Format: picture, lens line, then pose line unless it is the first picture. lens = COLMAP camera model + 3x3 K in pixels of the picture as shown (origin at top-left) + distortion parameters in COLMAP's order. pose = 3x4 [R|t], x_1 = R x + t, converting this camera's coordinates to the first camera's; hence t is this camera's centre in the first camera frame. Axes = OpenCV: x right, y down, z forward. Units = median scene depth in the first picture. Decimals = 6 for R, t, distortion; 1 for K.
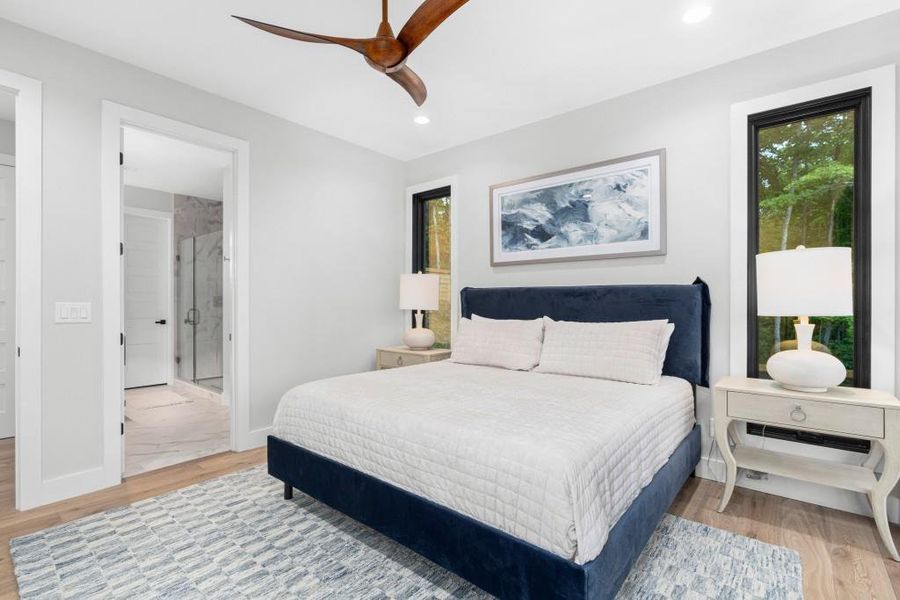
lens RADIAL K [[423.1, 0, 450.0], [0, 423.1, 300.0], [0, 0, 1]] dist [-0.000169, 0.000045]
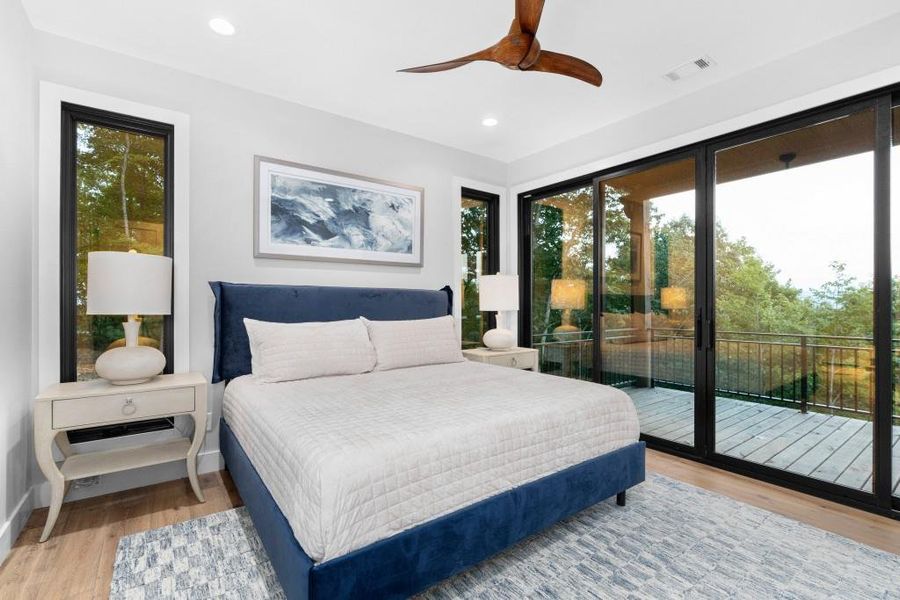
lens RADIAL K [[409.3, 0, 448.5], [0, 409.3, 296.8], [0, 0, 1]] dist [-0.002604, -0.000171]
pose [[0.223389, 0.012207, 0.974653, -0.635947], [-0.004072, 0.999925, -0.011591, 0.001757], [-0.974721, -0.001380, 0.223422, 0.539876]]
